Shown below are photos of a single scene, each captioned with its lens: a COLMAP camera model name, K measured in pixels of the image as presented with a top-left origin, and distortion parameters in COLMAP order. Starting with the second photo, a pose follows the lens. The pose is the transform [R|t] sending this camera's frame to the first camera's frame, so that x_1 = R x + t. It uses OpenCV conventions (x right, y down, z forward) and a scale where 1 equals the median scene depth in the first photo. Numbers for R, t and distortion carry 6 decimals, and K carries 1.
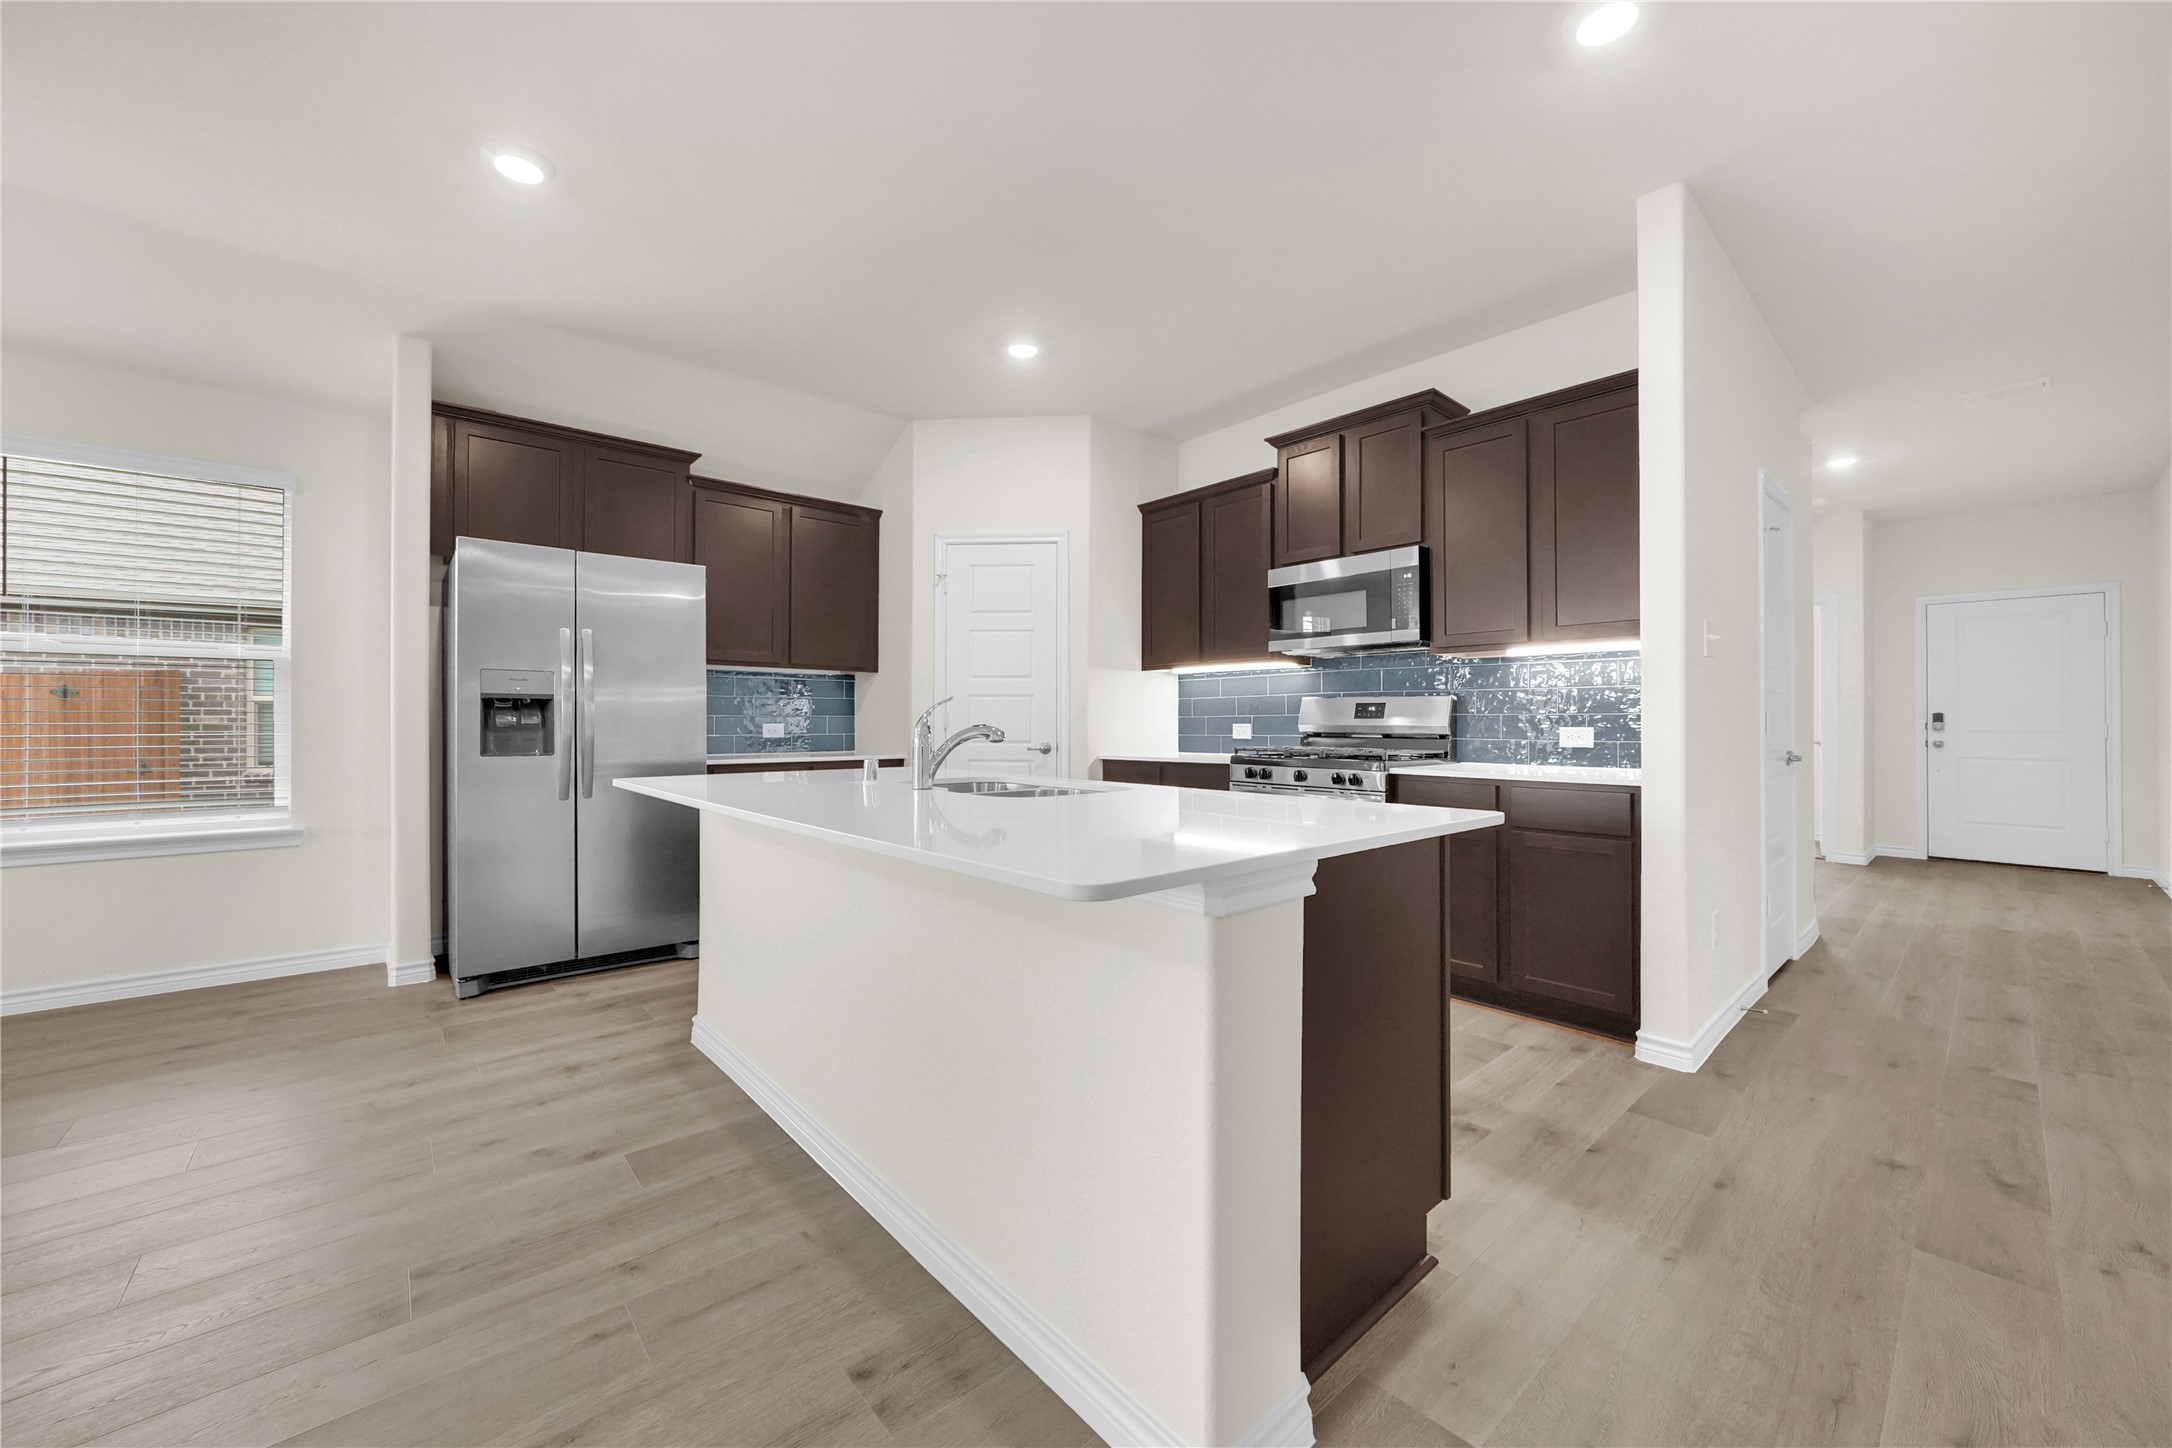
lens RADIAL K [[819.0, 0, 1083.6], [0, 819.0, 721.1], [0, 0, 1]] dist [-0.002471, 0.000035]
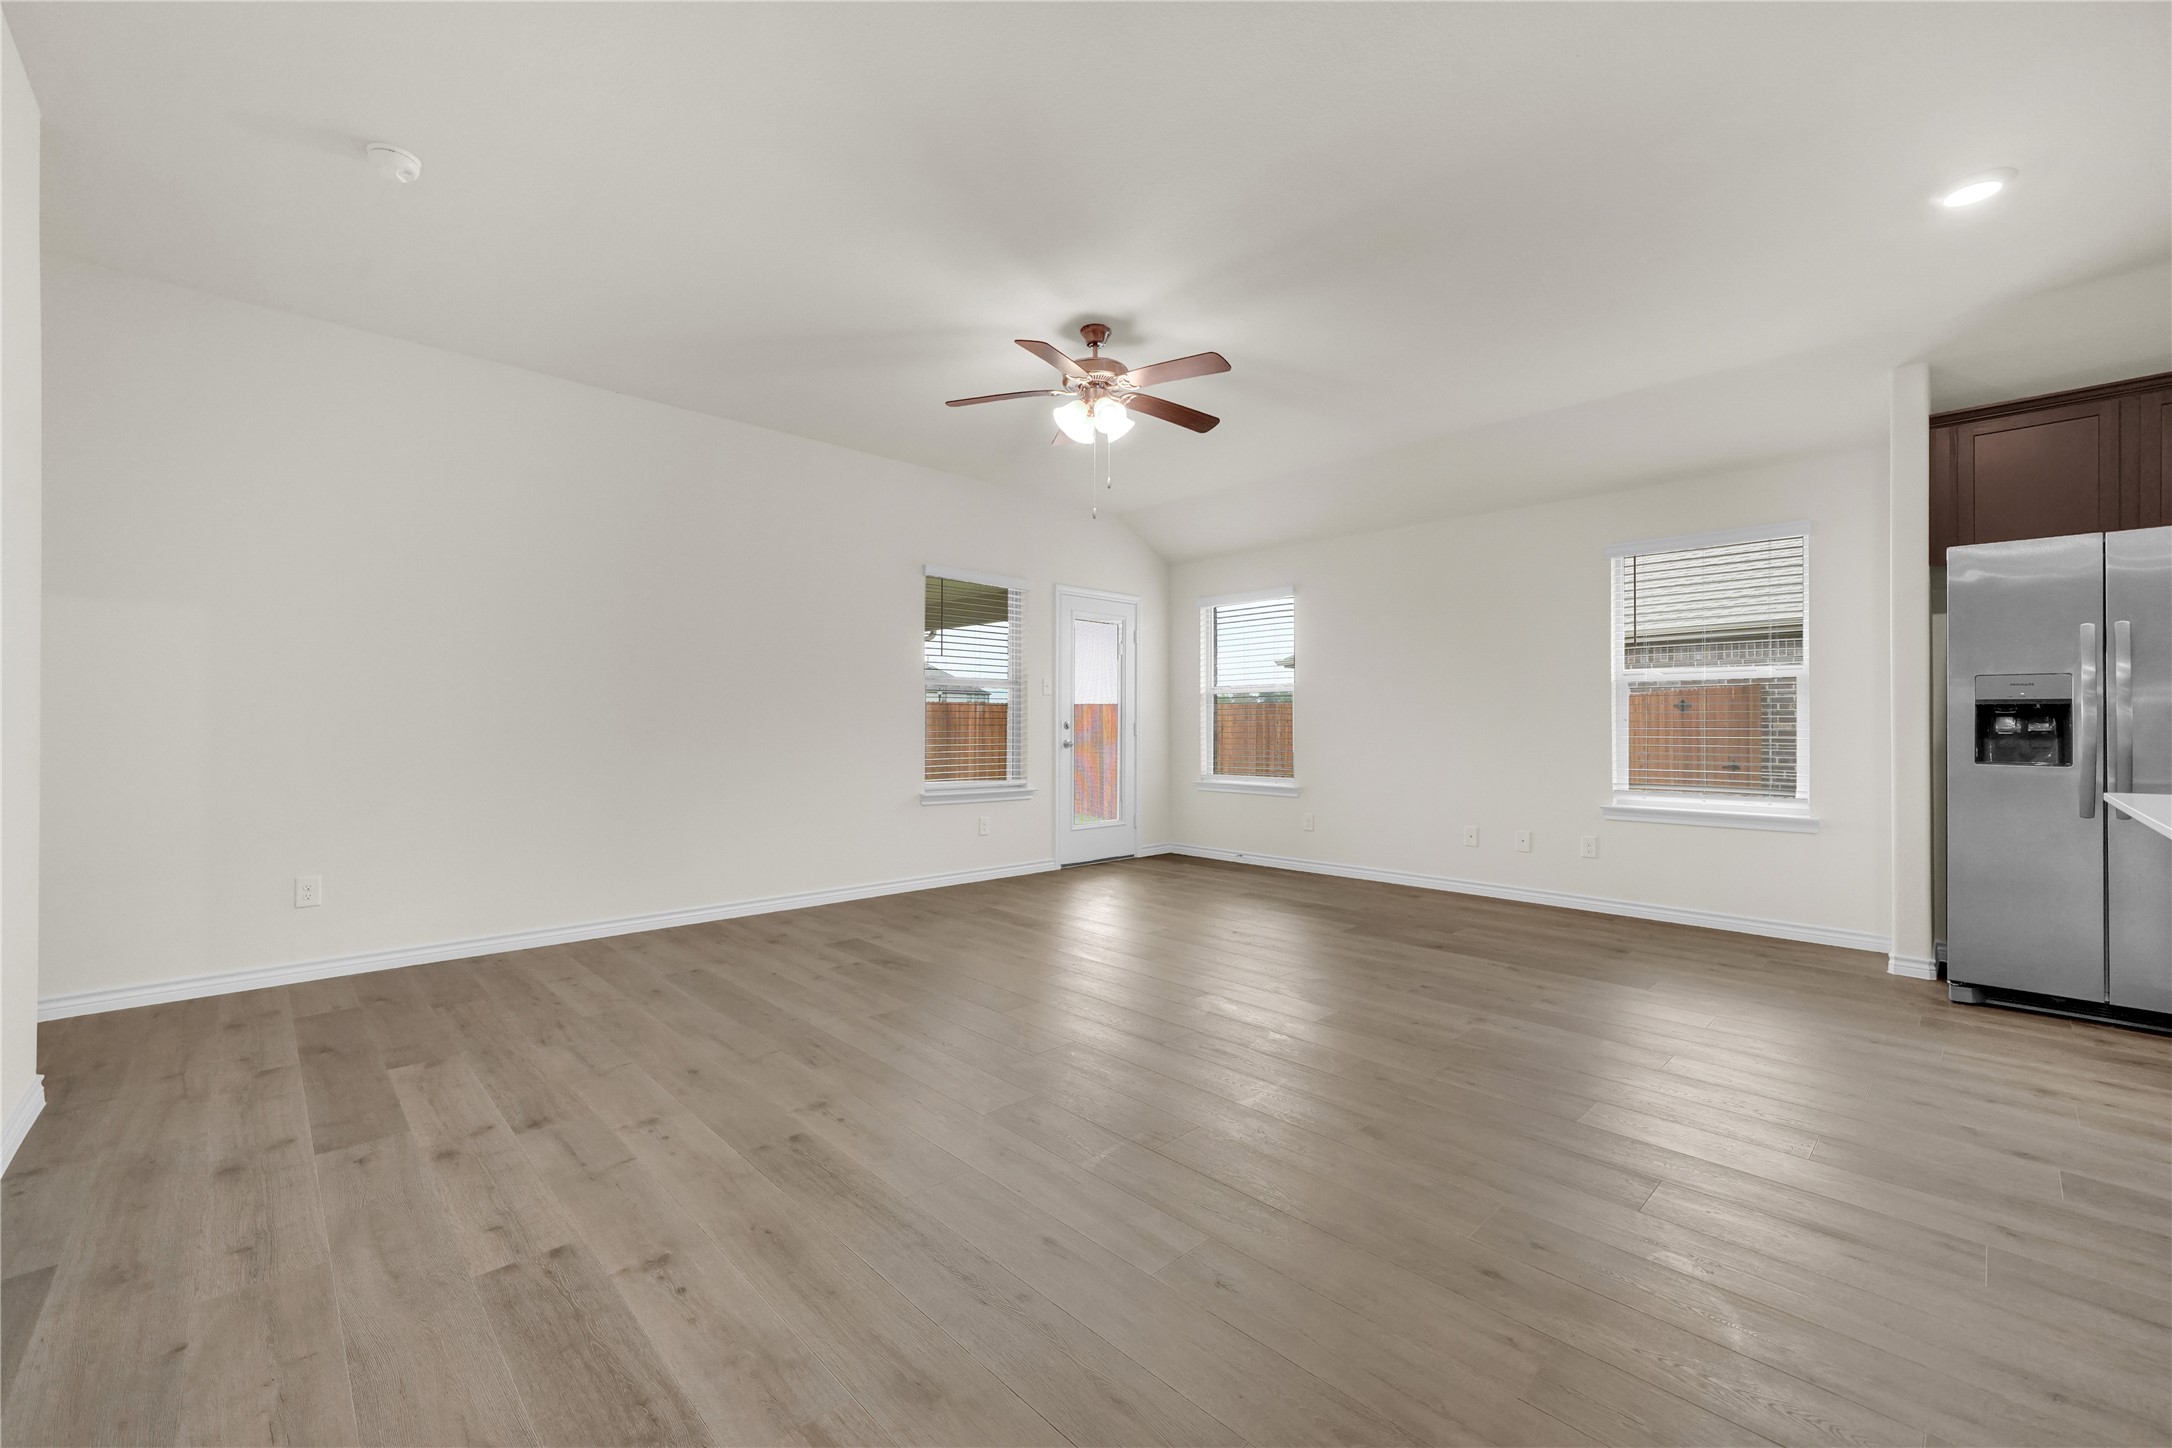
lens RADIAL K [[874.8, 0, 1052.2], [0, 874.8, 719.7], [0, 0, 1]] dist [-0.001349, -0.000115]
pose [[0.036148, -0.007975, -0.999315, 0.259546], [-0.001028, 0.999967, -0.008017, -0.000476], [0.999346, 0.001317, 0.036138, -0.144081]]
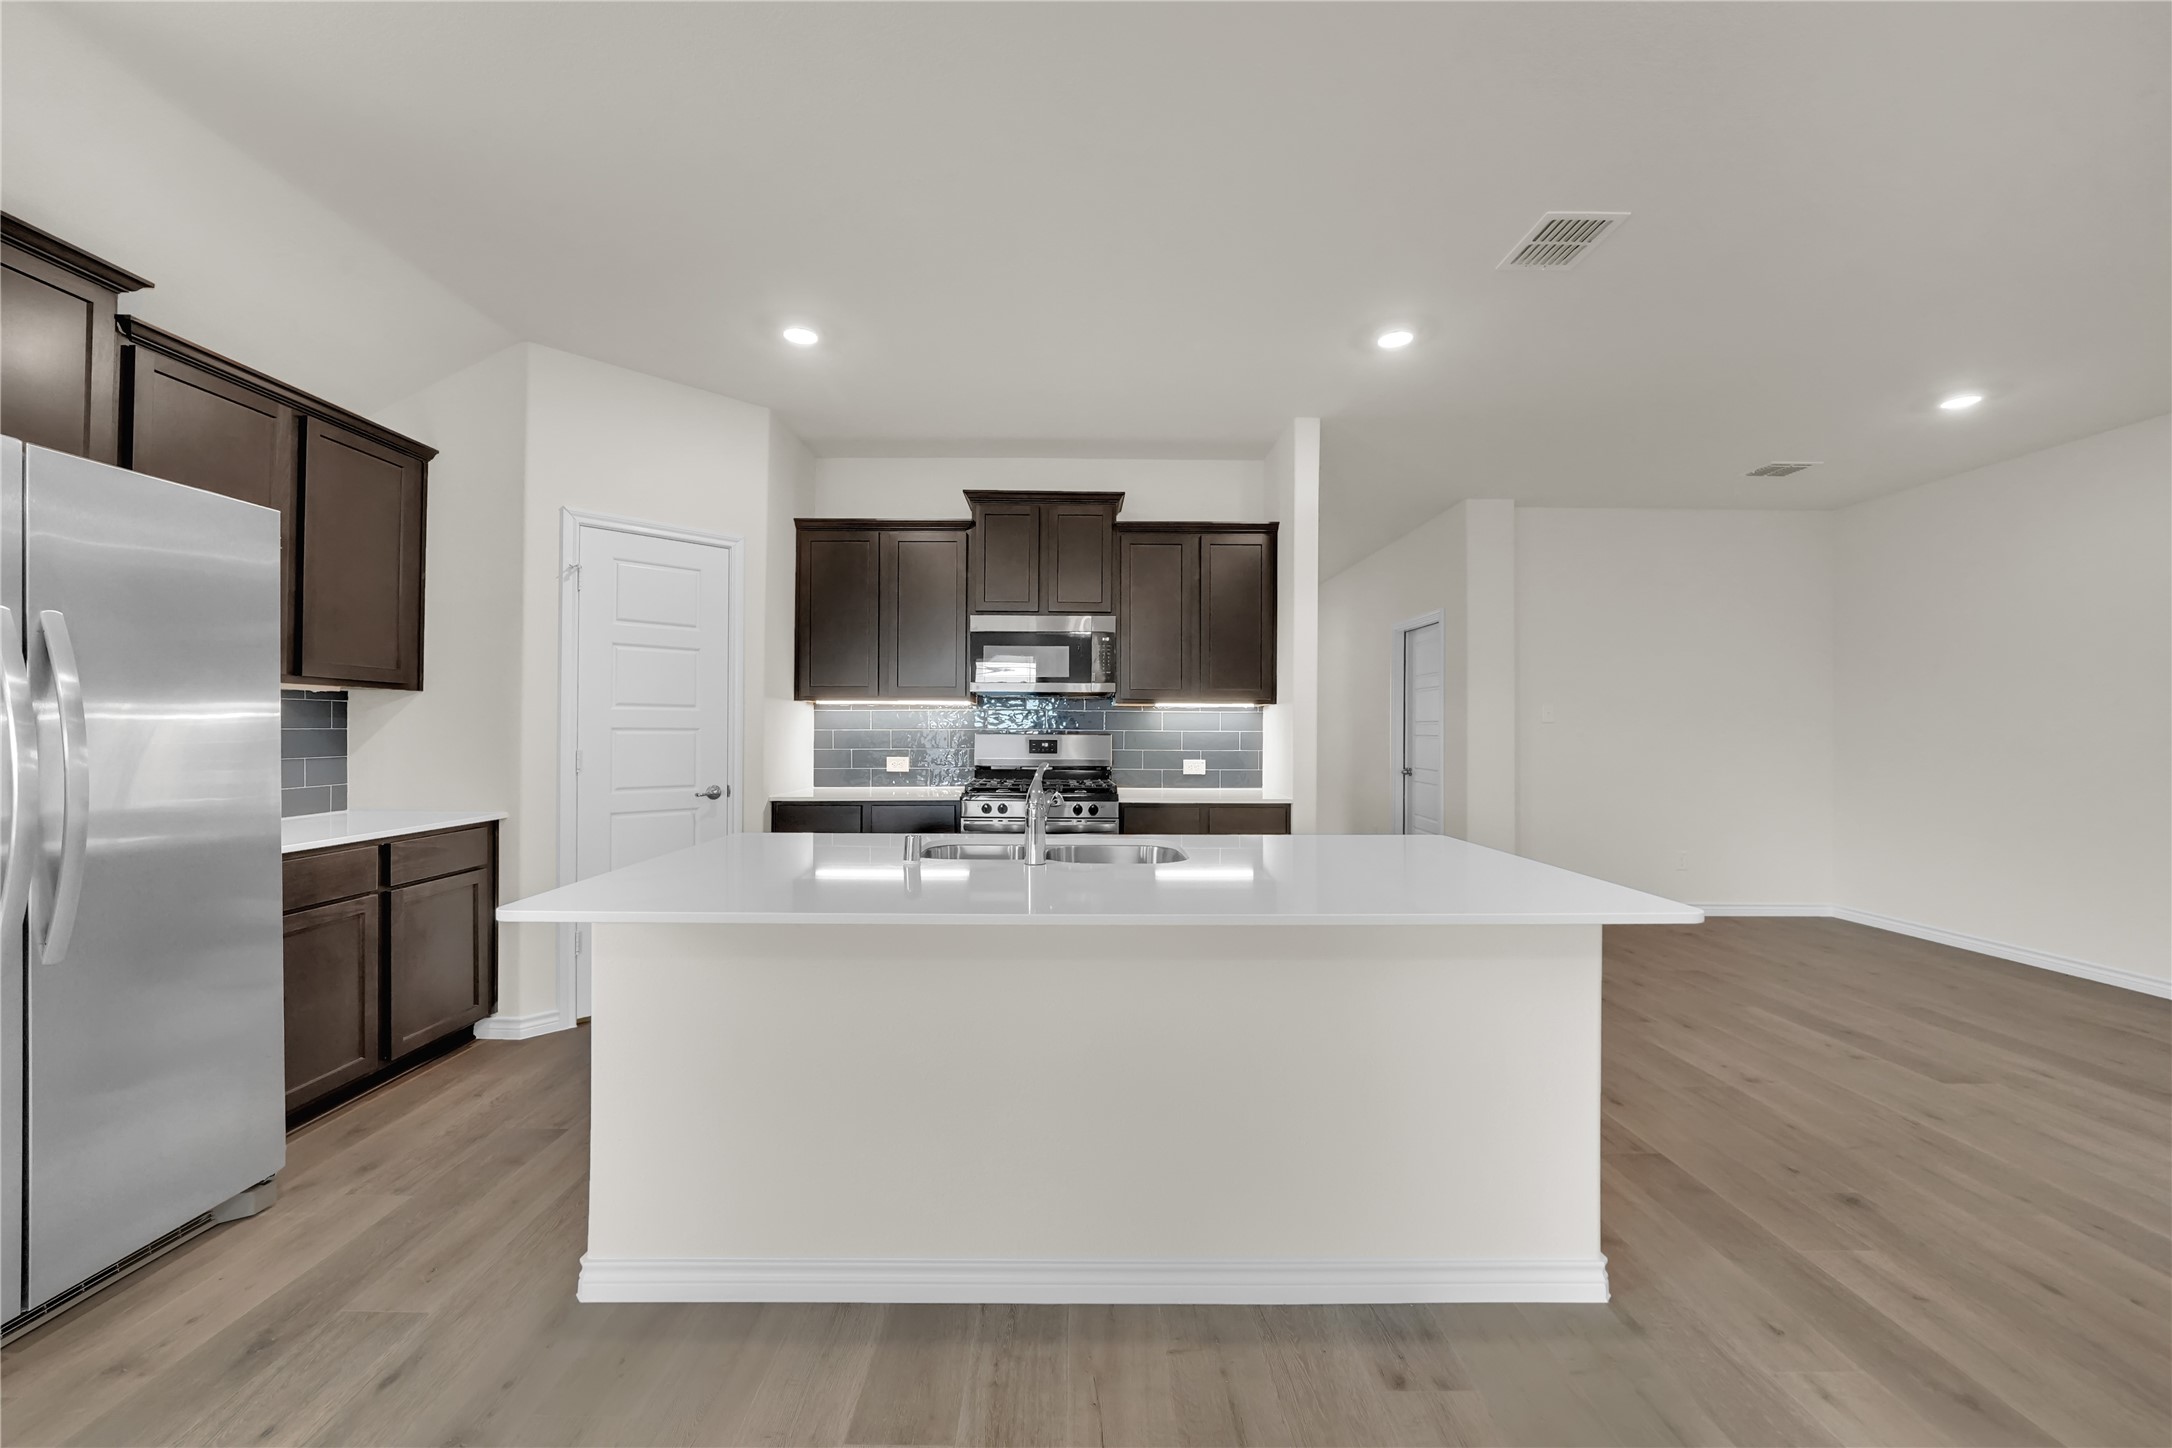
lens RADIAL K [[819.0, 0, 1083.6], [0, 819.0, 721.1], [0, 0, 1]] dist [-0.002471, 0.000035]
pose [[0.653990, 0.008268, 0.756458, -0.561731], [-0.004800, 0.999965, -0.006780, -0.047069], [-0.756488, 0.000803, 0.654007, 0.228465]]
